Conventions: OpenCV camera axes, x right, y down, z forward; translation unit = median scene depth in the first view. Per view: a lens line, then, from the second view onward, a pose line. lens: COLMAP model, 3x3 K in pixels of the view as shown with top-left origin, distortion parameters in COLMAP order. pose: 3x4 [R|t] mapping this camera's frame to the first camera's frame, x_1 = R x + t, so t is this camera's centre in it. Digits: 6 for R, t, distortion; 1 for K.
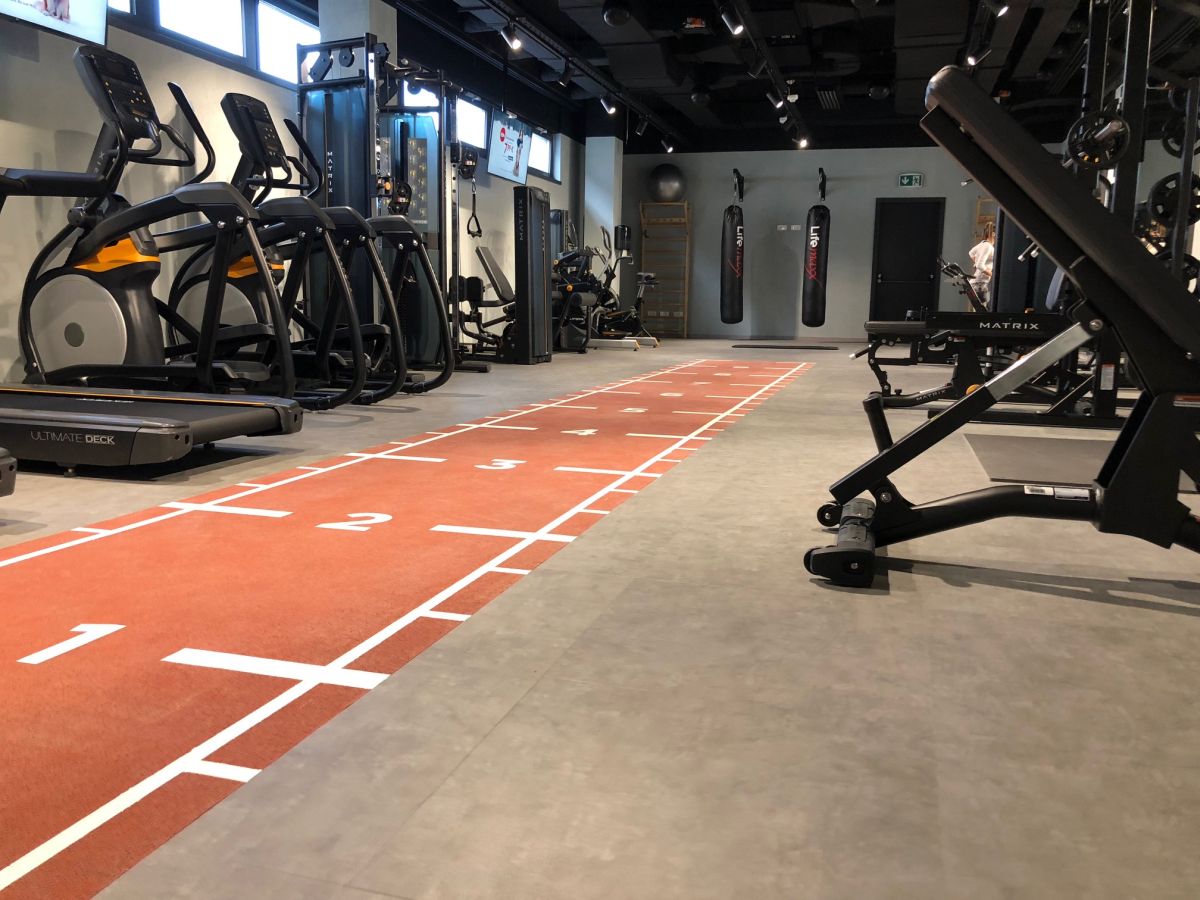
lens RADIAL K [[990.4, 0, 598.6], [0, 990.4, 449.8], [0, 0, 1]] dist [0.023366, -0.026826]
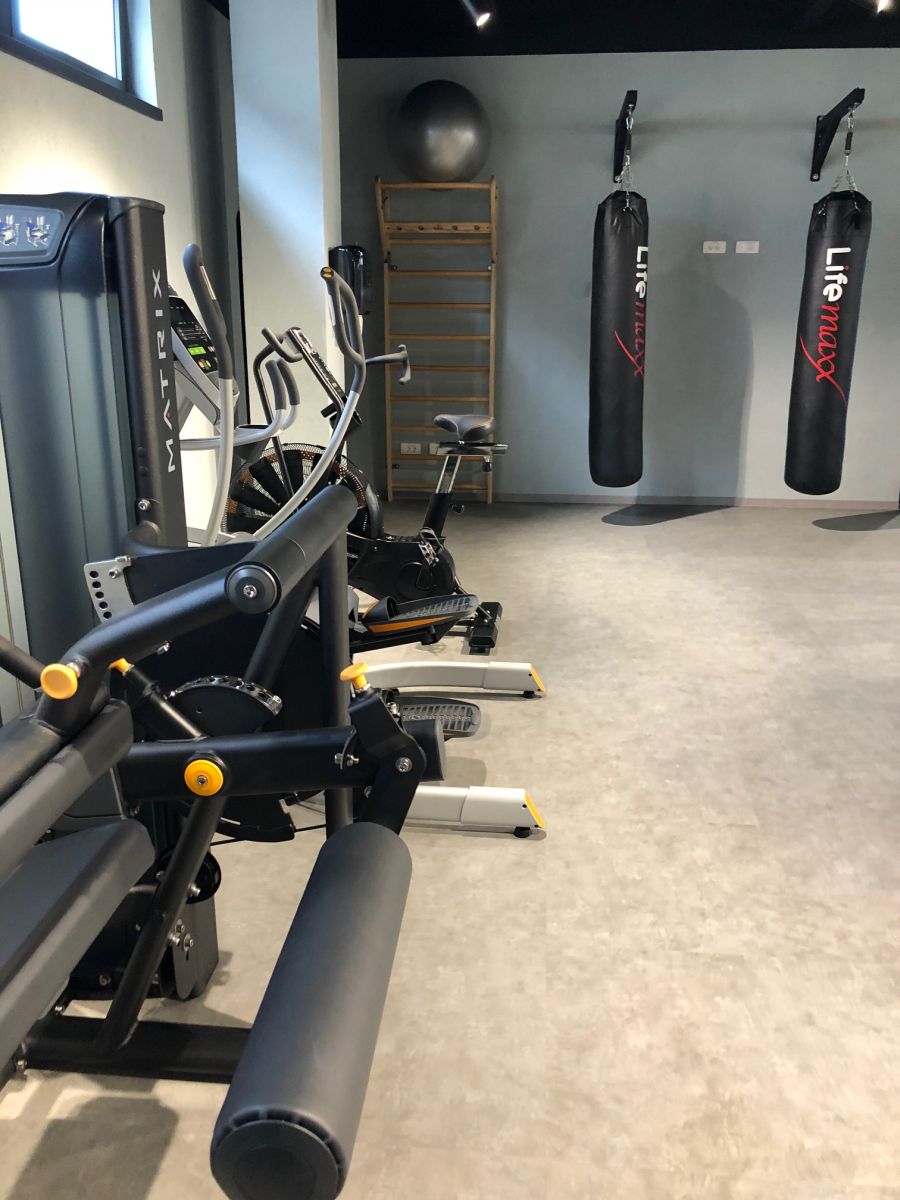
lens RADIAL K [[990.4, 0, 444.1], [0, 990.4, 574.1], [0, 0, 1]] dist [0.023366, -0.026826]
pose [[0.981937, -0.061379, 0.178975, -0.026704], [0.039380, 0.991504, 0.123976, -0.285327], [-0.185064, -0.114688, 0.976011, 1.182593]]
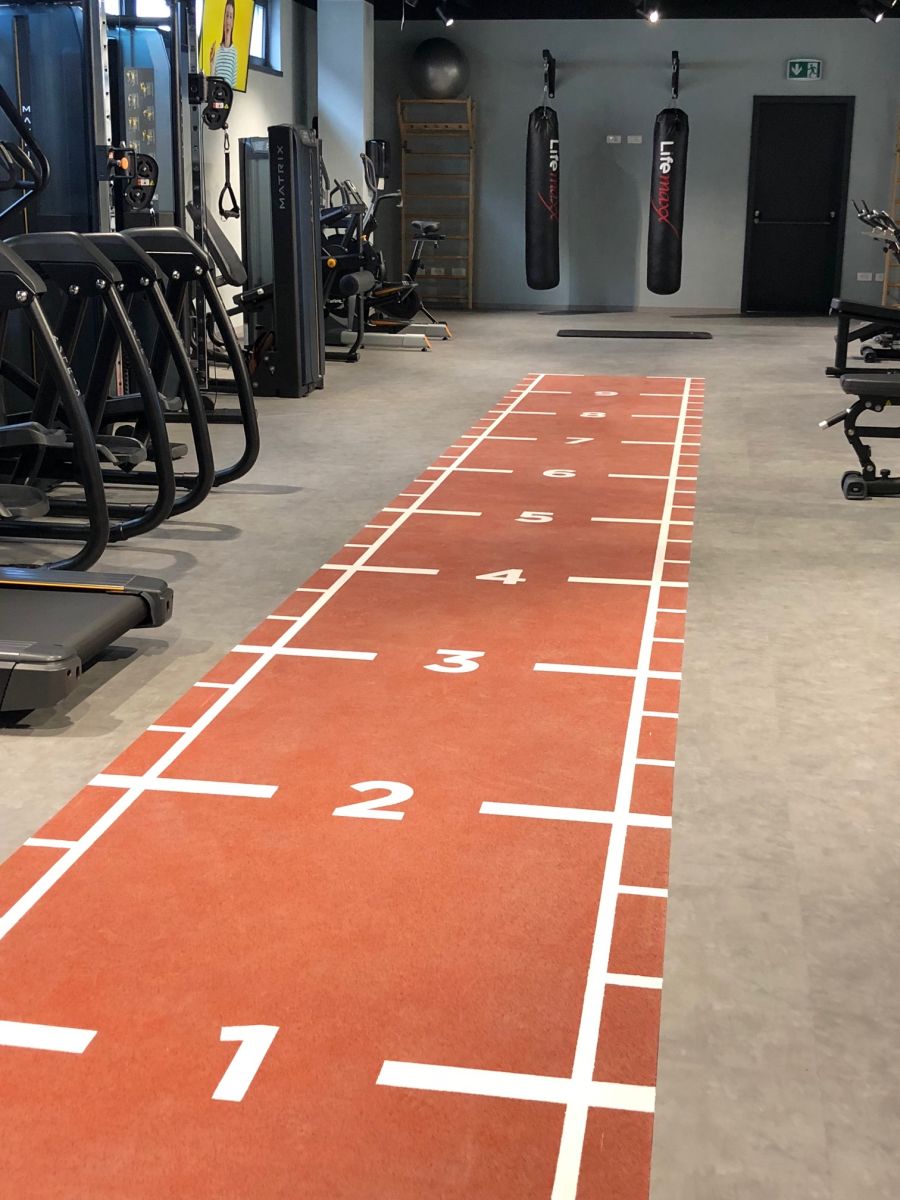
lens RADIAL K [[1534.5, 0, 450.3], [0, 1534.5, 600.5], [0, 0, 1]] dist [0.007573, 0.000000]
pose [[0.992449, -0.036516, 0.117095, -0.107992], [0.023286, 0.993387, 0.112430, -0.073063], [-0.120426, -0.108854, 0.986736, -0.056552]]
